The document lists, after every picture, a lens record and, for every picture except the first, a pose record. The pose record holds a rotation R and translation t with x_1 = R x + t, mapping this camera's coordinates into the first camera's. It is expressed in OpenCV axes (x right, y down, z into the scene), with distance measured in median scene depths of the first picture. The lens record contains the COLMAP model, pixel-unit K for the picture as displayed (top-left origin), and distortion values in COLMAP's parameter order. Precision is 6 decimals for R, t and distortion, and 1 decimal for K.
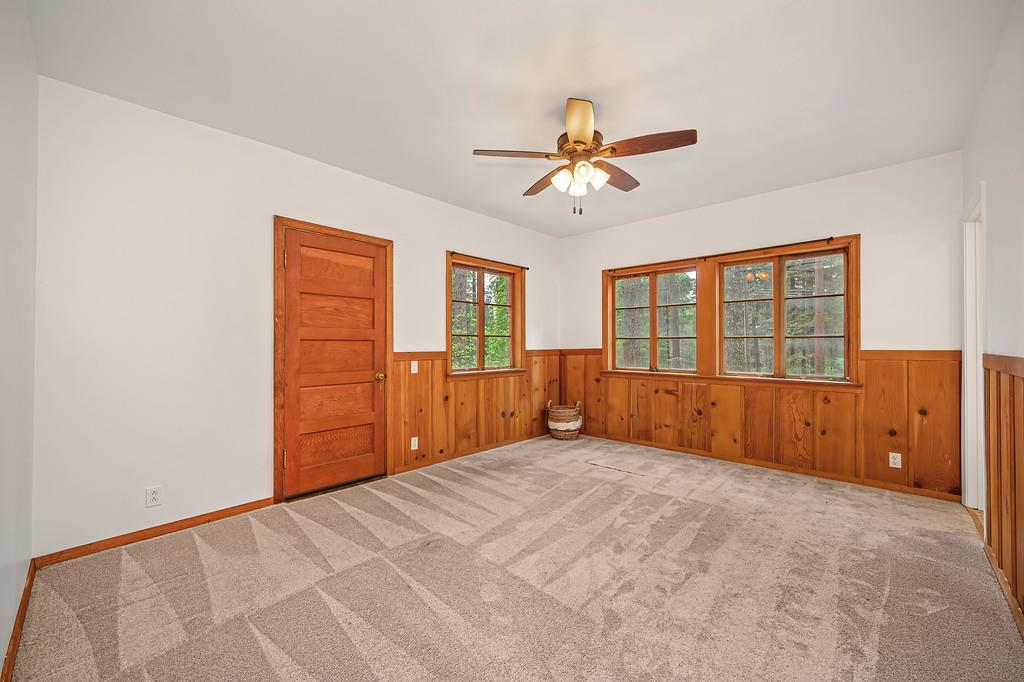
lens RADIAL K [[402.5, 0, 511.1], [0, 402.5, 337.5], [0, 0, 1]] dist [-0.001352, -0.000035]
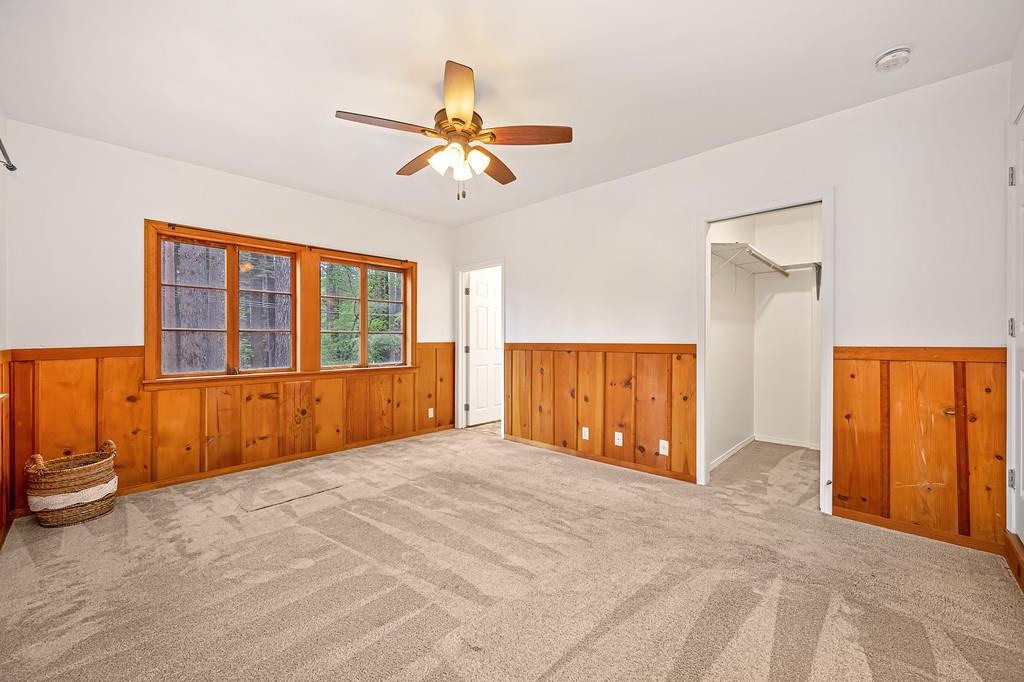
lens RADIAL K [[402.5, 0, 511.1], [0, 402.5, 337.5], [0, 0, 1]] dist [-0.001352, -0.000035]
pose [[0.007237, 0.005383, 0.999959, -0.498388], [-0.012008, 0.999914, -0.005296, 0.013825], [-0.999902, -0.011970, 0.007301, 0.558088]]
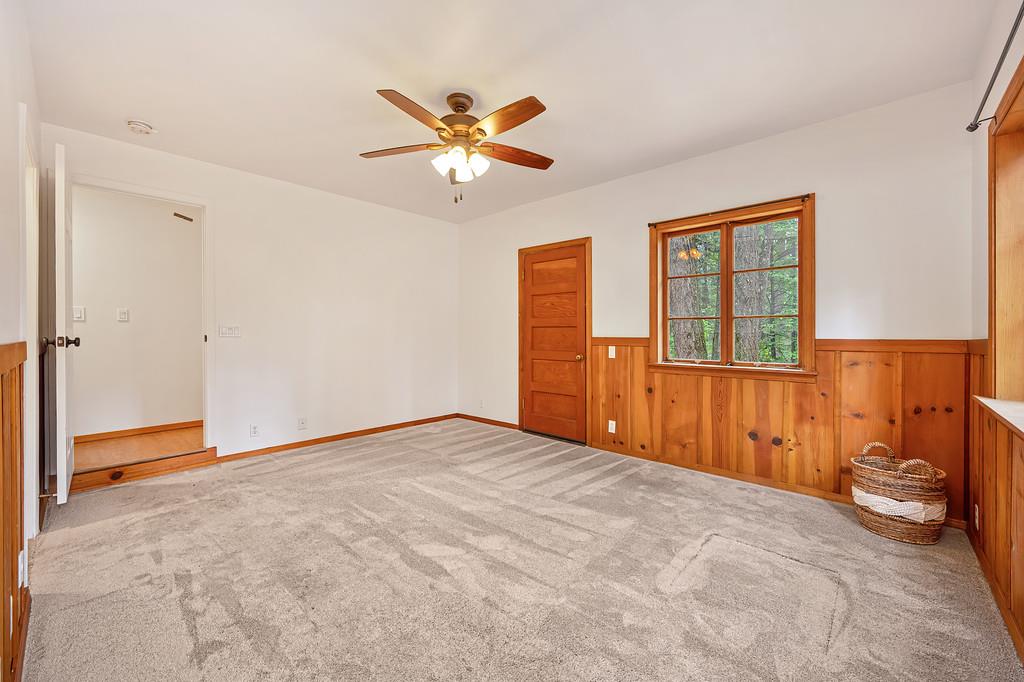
lens RADIAL K [[407.4, 0, 511.9], [0, 407.4, 330.1], [0, 0, 1]] dist [-0.001167, 0.000099]
pose [[0.012388, -0.003380, -0.999918, 0.779878], [0.016489, 0.999859, -0.003175, 0.016692], [0.999787, -0.016448, 0.012442, 0.724864]]
